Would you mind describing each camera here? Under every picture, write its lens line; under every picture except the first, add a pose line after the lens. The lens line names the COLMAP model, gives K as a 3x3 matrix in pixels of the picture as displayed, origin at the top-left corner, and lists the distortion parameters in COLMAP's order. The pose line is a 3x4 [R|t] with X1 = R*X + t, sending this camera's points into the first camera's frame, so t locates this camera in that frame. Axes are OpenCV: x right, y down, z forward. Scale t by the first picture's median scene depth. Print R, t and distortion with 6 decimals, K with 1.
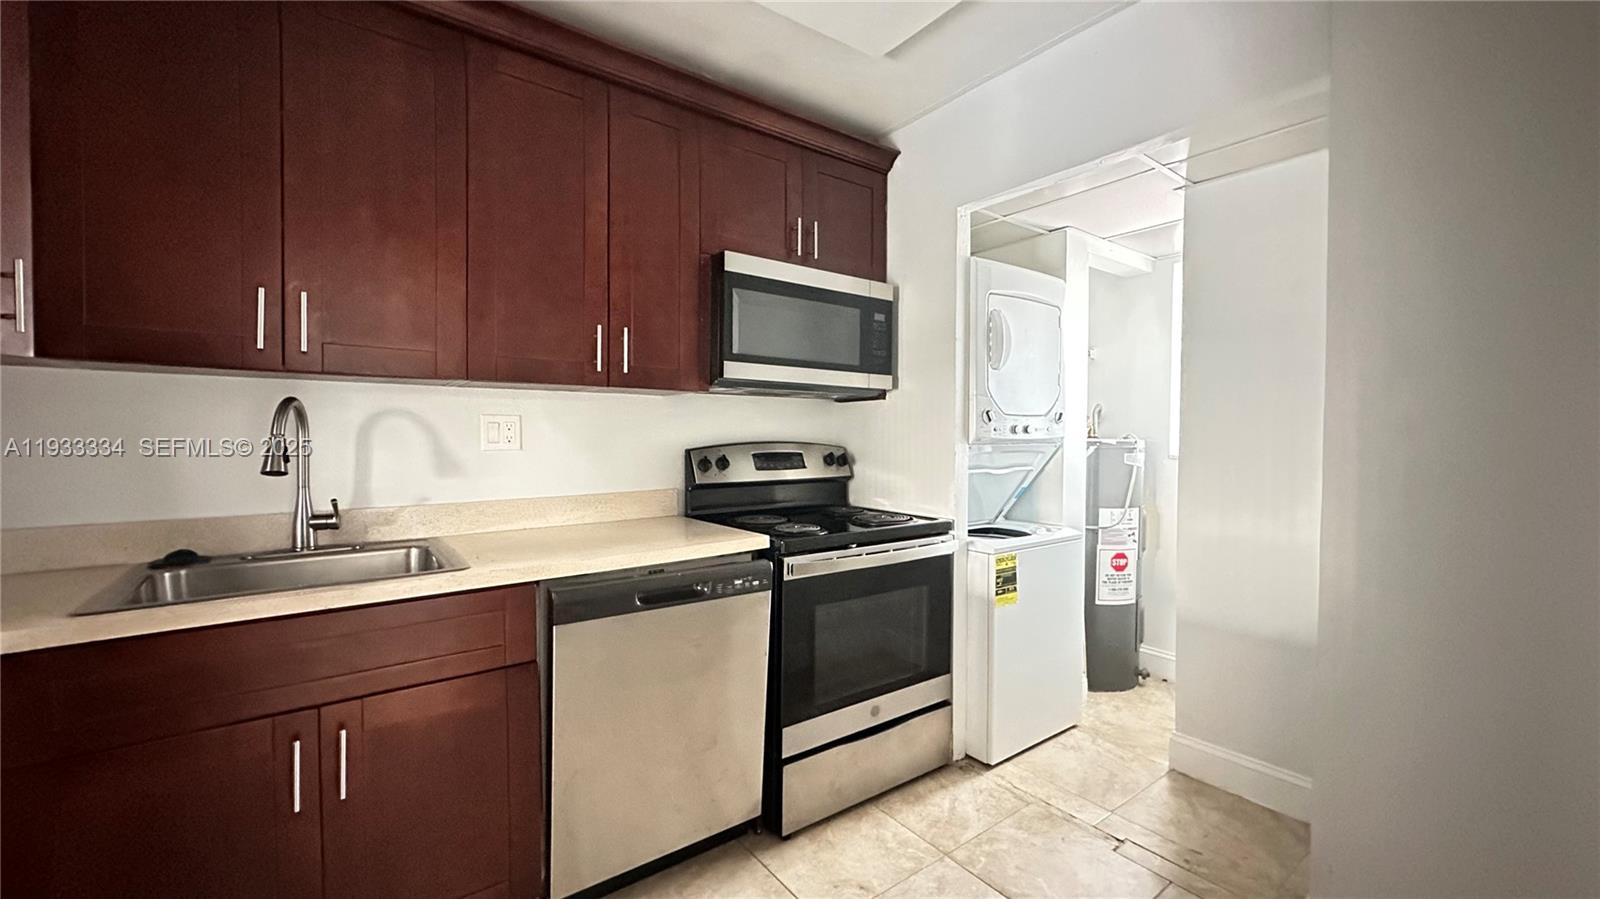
lens RADIAL K [[638.4, 0, 800.0], [0, 638.4, 449.5], [0, 0, 1]] dist [-0.001163, 0.000034]
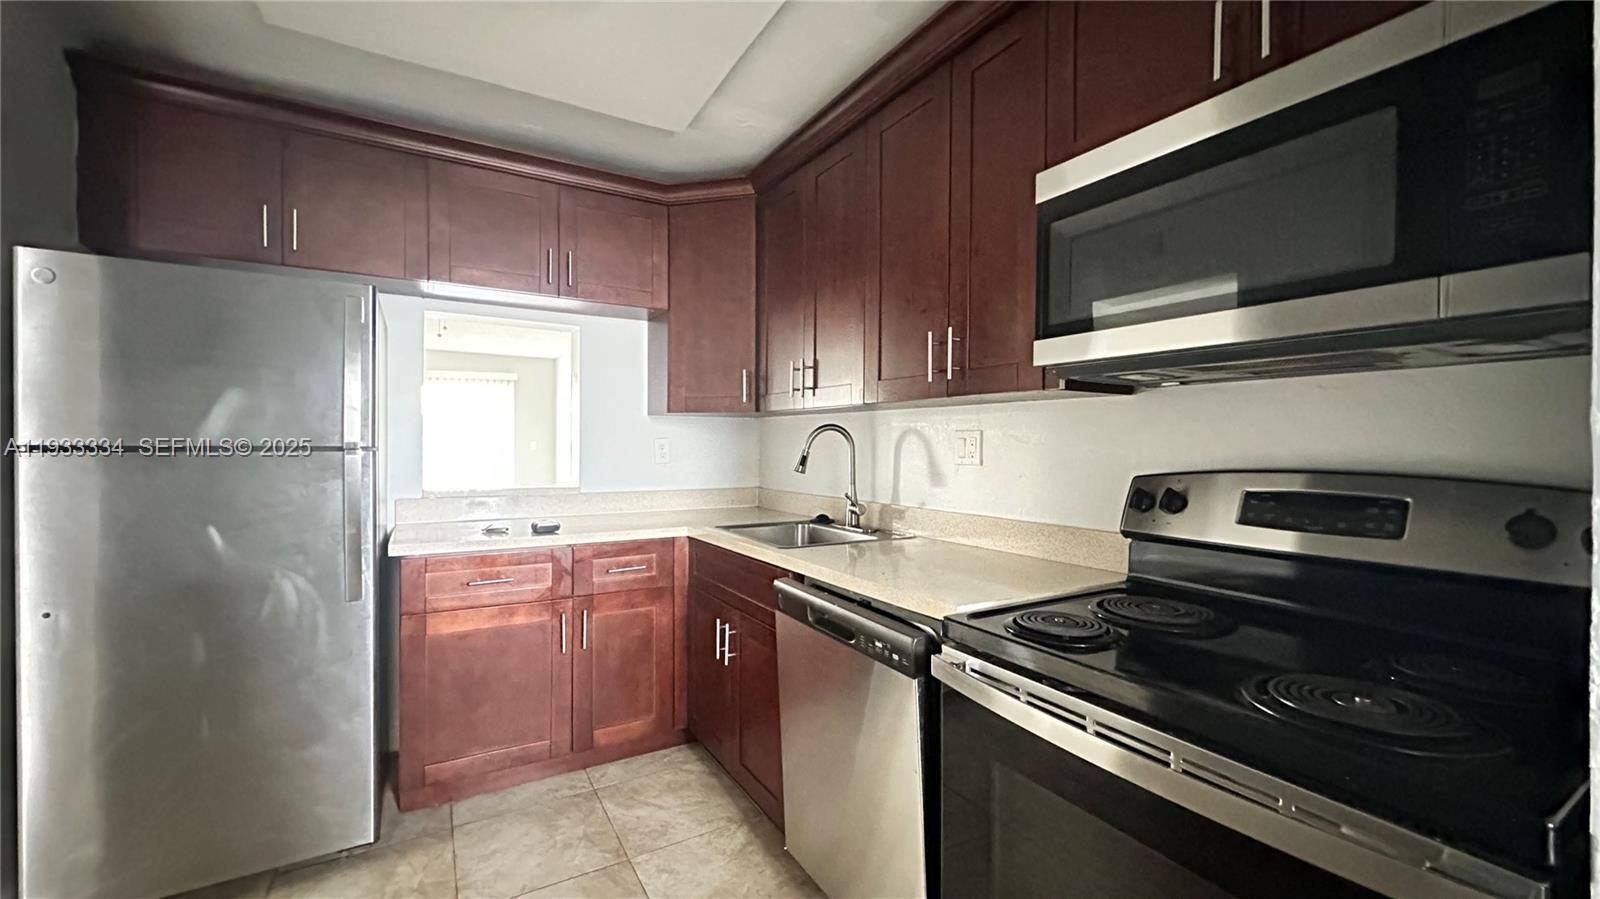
lens RADIAL K [[638.4, 0, 800.0], [0, 638.4, 449.5], [0, 0, 1]] dist [-0.001163, 0.000034]
pose [[-0.106534, 0.006314, -0.994289, 0.546965], [-0.029257, 0.999527, 0.009482, -0.024262], [0.993879, 0.030100, -0.106299, 0.799944]]
